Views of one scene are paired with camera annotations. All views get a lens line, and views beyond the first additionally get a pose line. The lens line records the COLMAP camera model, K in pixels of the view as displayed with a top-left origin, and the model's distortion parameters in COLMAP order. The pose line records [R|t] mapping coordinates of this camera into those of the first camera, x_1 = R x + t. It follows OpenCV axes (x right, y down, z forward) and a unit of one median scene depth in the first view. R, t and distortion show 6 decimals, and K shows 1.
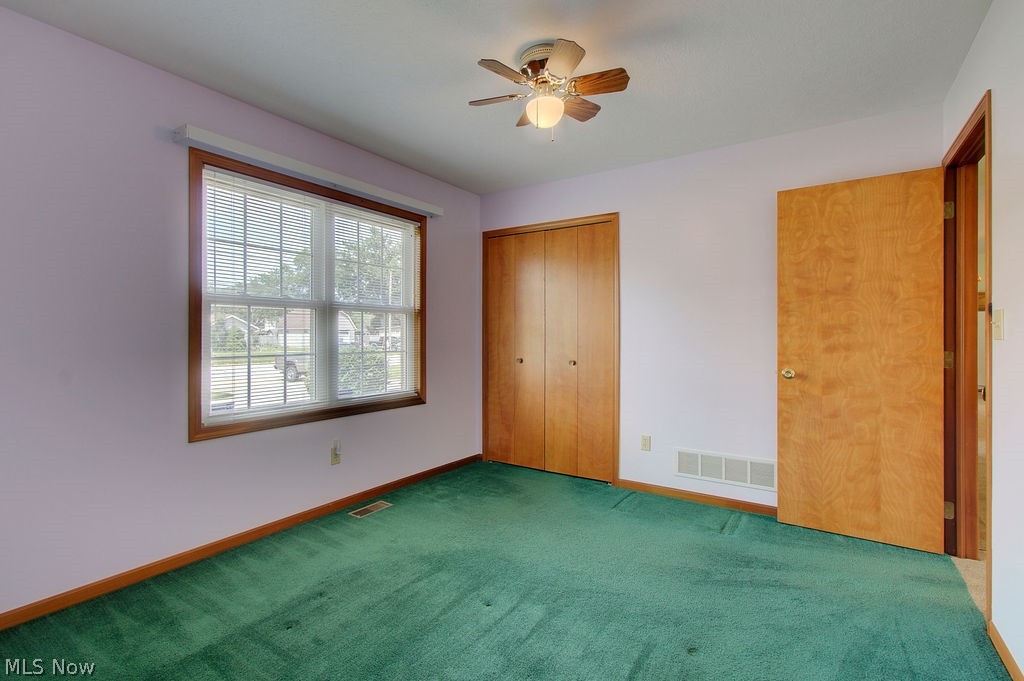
lens RADIAL K [[471.4, 0, 506.2], [0, 471.4, 337.4], [0, 0, 1]] dist [-0.001007, 0.005119]
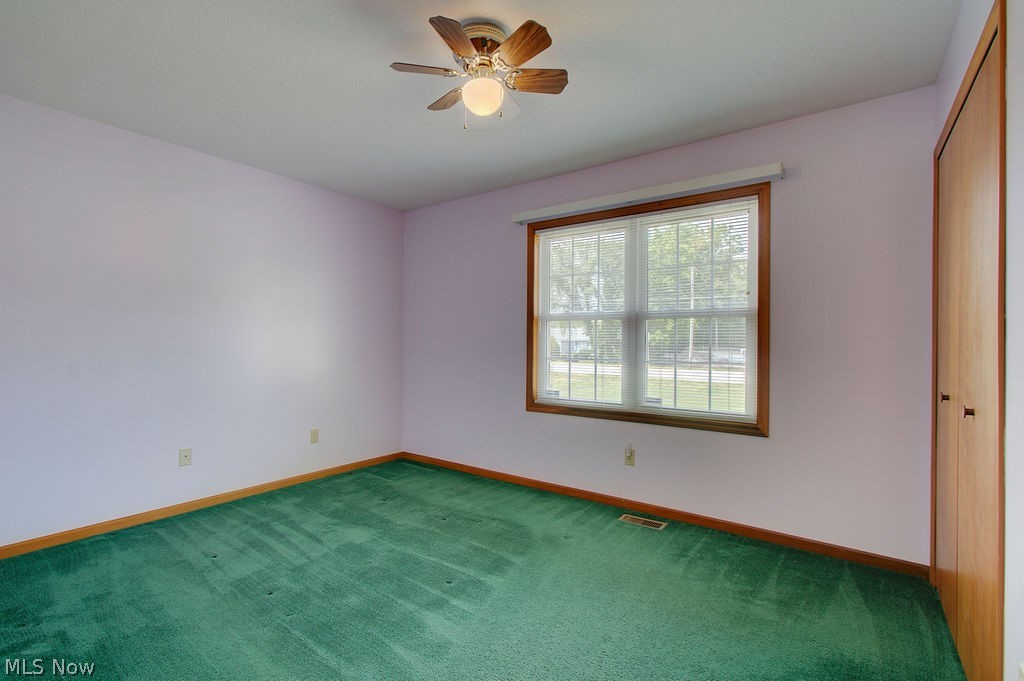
lens RADIAL K [[471.4, 0, 503.9], [0, 471.4, 339.9], [0, 0, 1]] dist [-0.001007, 0.005119]
pose [[-0.045968, -0.000099, -0.998943, 0.699932], [-0.006700, 0.999978, 0.000209, -0.010684], [0.998920, 0.006703, -0.045967, 0.753193]]
